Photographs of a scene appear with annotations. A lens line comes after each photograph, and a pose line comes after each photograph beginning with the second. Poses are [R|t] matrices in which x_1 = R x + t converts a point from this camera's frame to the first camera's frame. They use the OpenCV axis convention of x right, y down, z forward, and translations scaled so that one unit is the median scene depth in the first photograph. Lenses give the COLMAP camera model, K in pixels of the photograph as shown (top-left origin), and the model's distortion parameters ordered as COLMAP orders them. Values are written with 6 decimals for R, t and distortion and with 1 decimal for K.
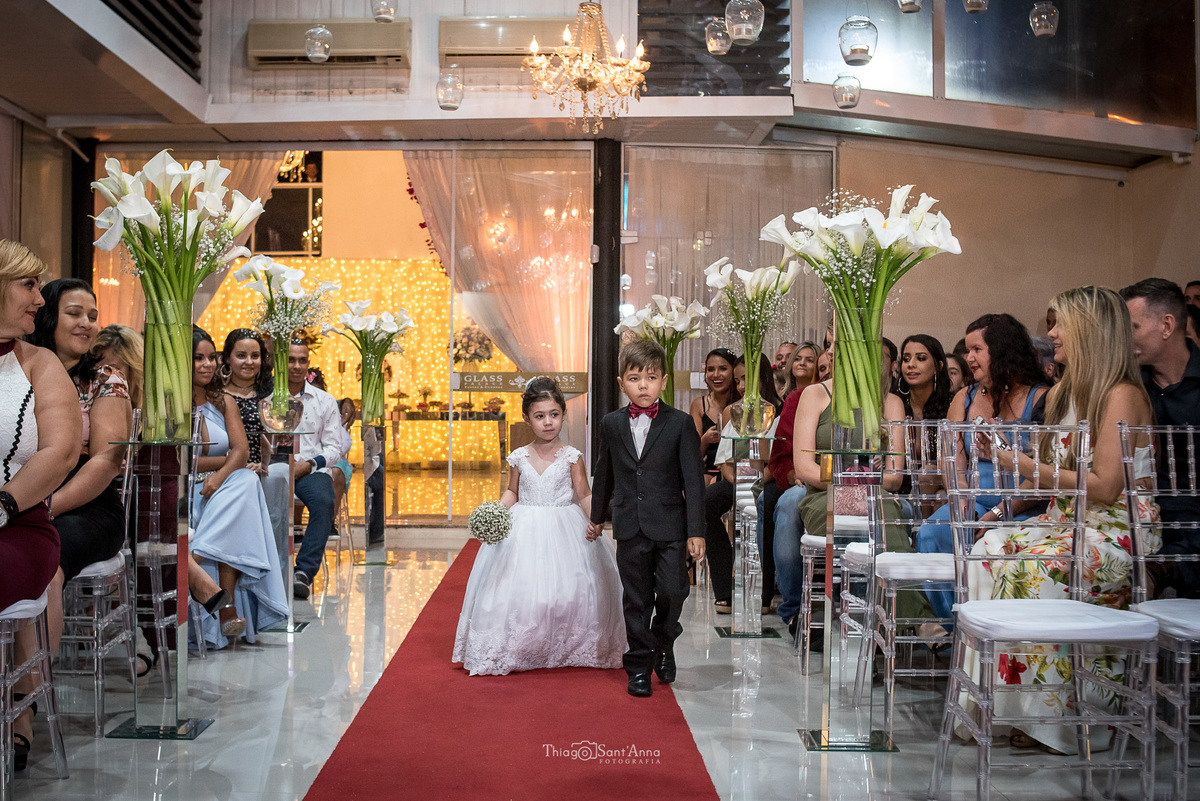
lens RADIAL K [[1502.8, 0, 558.1], [0, 1502.8, 403.9], [0, 0, 1]] dist [-0.130451, 0.030715]
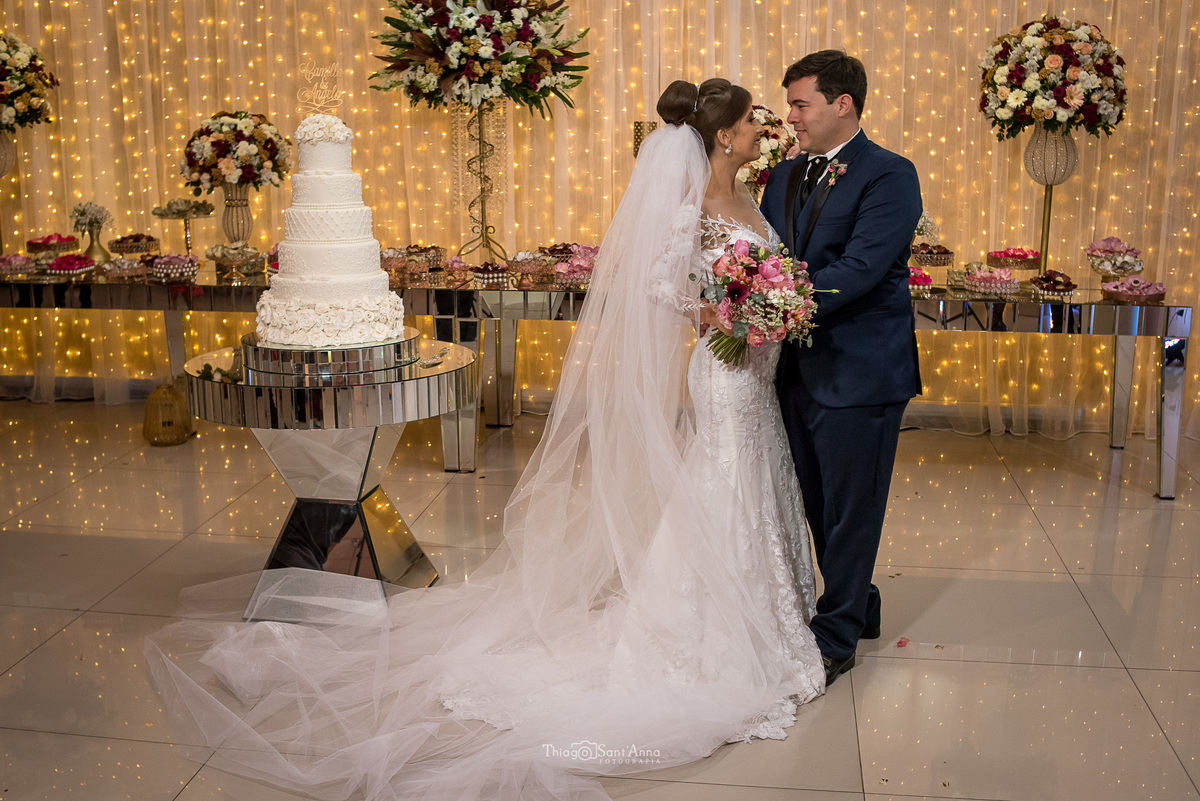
lens RADIAL K [[1375.7, 0, 600.0], [0, 1375.7, 400.5], [0, 0, 1]] dist [-0.131489, 0.000170]
pose [[0.991802, 0.021697, -0.125930, -0.298753], [0.006221, 0.976112, 0.217177, -0.089571], [0.127634, -0.216180, 0.967975, 1.798629]]
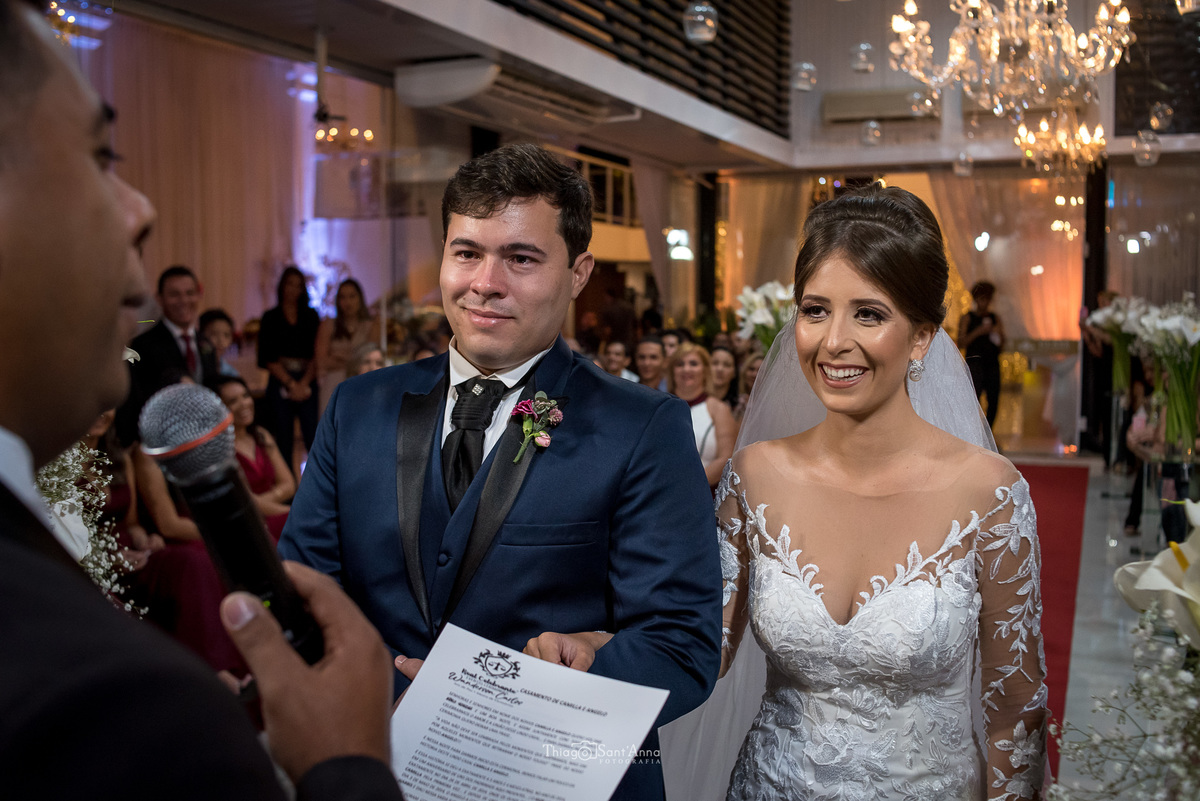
lens RADIAL K [[1292.7, 0, 598.8], [0, 1292.7, 380.3], [0, 0, 1]] dist [-0.134531, 0.025073]
pose [[0.928168, 0.016333, -0.371802, 0.056203], [0.004977, 0.998402, 0.056285, -0.064821], [0.372127, -0.054092, 0.926604, -0.252110]]
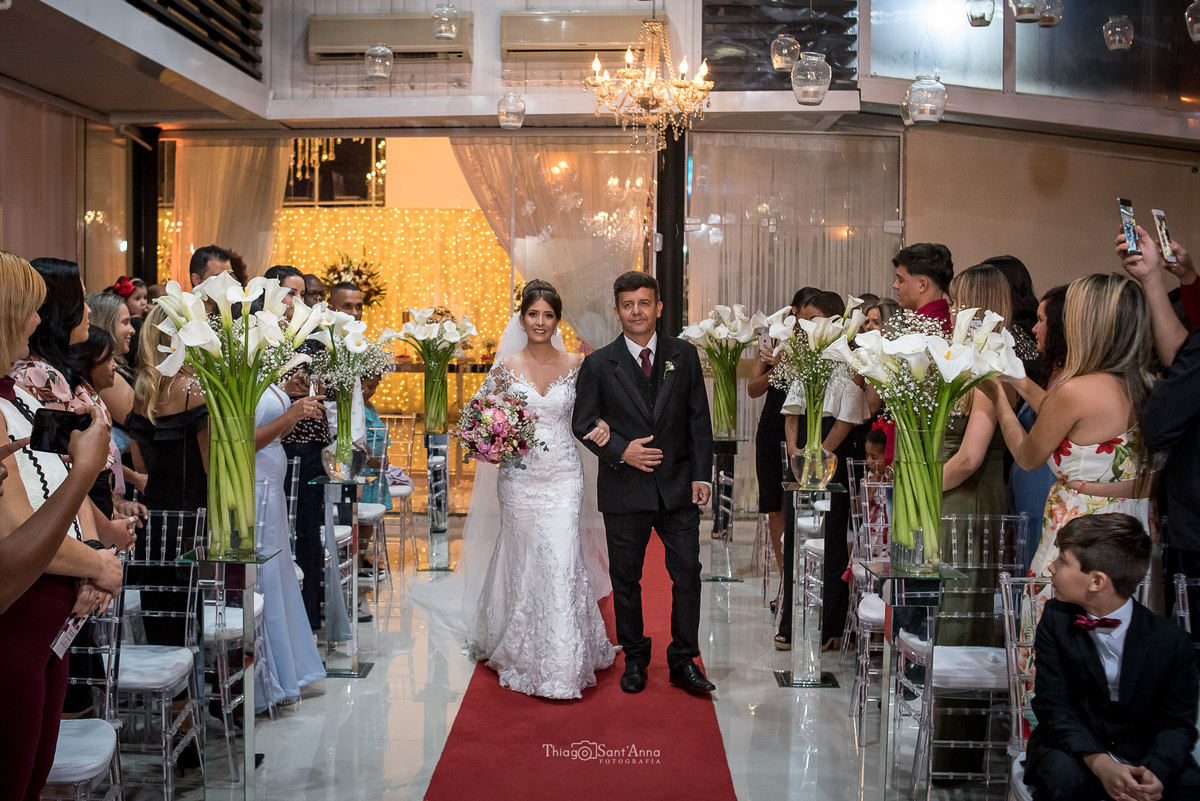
lens RADIAL K [[1502.8, 0, 558.1], [0, 1502.8, 403.9], [0, 0, 1]] dist [-0.130451, 0.030715]
pose [[0.999077, 0.002961, -0.042846, 0.001335], [-0.000506, 0.998362, 0.057209, -0.064426], [0.042945, -0.057135, 0.997442, 0.000501]]
